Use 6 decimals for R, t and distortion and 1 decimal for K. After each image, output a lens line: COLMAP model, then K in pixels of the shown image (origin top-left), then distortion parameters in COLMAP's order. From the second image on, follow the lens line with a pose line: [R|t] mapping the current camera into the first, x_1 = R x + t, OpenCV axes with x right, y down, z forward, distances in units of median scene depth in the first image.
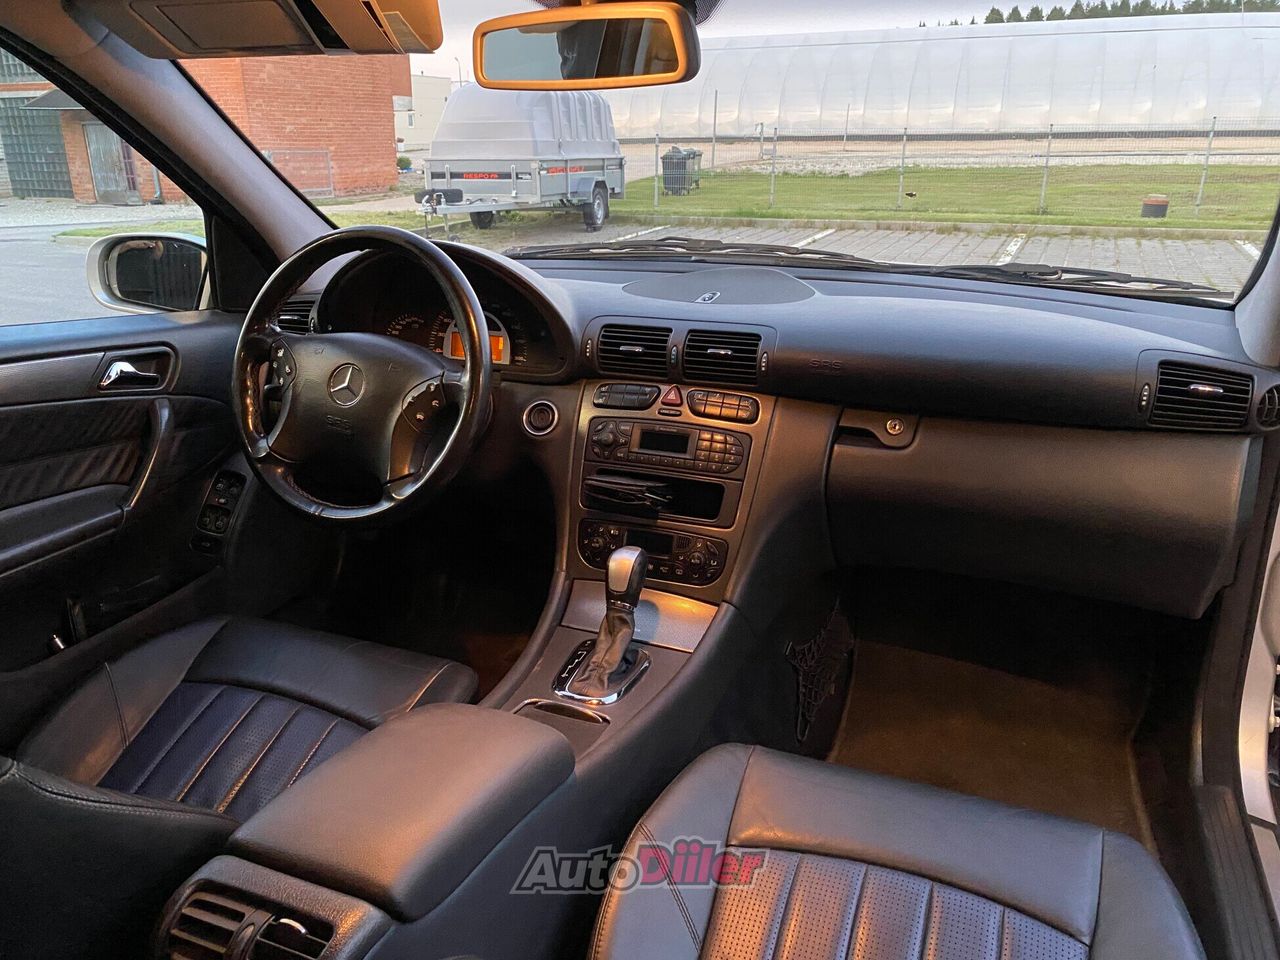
lens RADIAL K [[984.4, 0, 634.7], [0, 984.4, 479.9], [0, 0, 1]] dist [-0.000845, -0.005366]
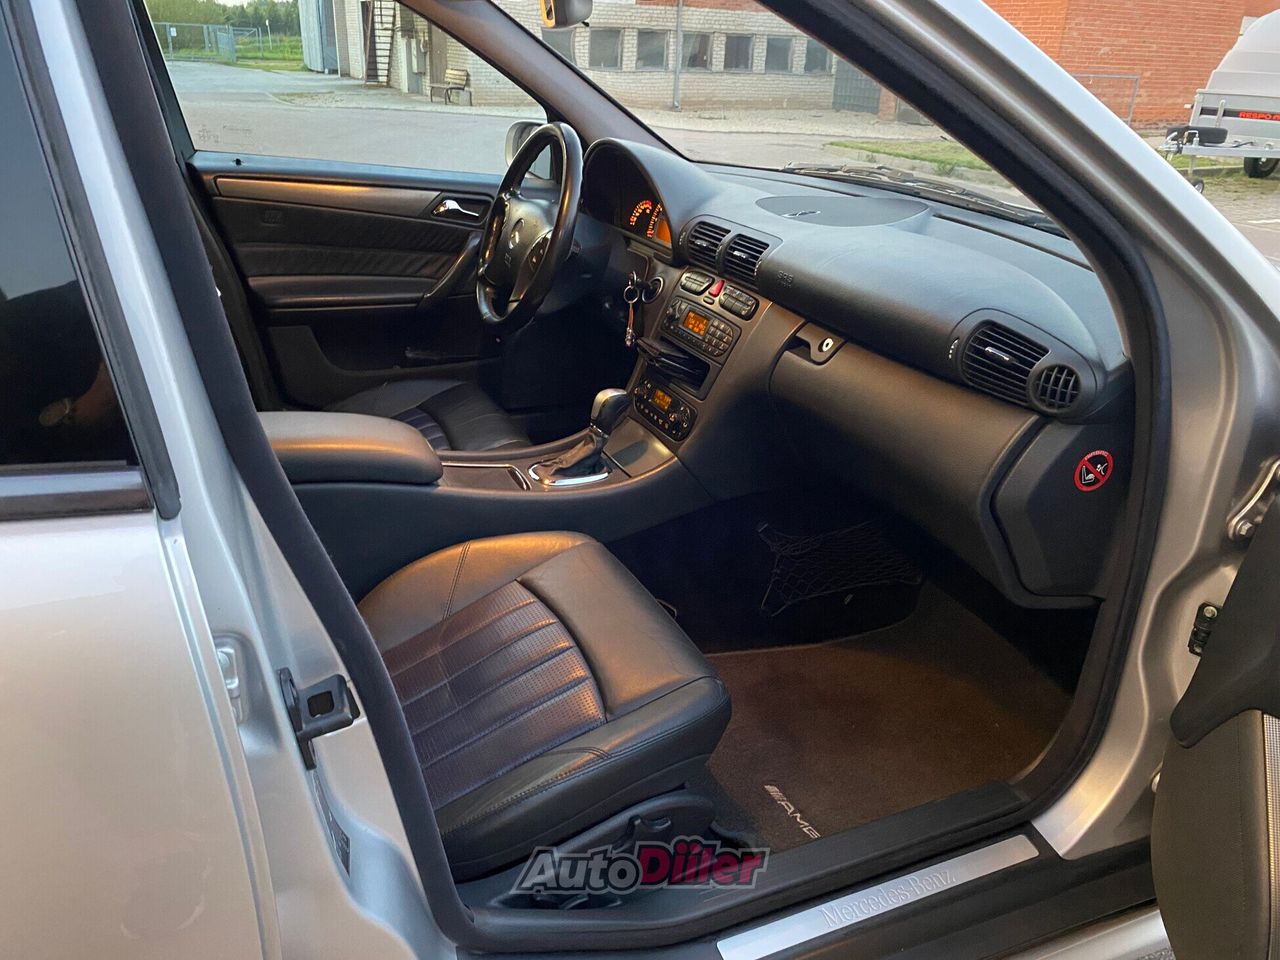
lens RADIAL K [[984.4, 0, 634.7], [0, 984.4, 479.9], [0, 0, 1]] dist [-0.000845, -0.005366]
pose [[0.743053, 0.301673, -0.597383, 0.722158], [-0.258614, 0.952731, 0.159445, -0.026881], [0.617245, 0.036015, 0.785946, 0.008444]]
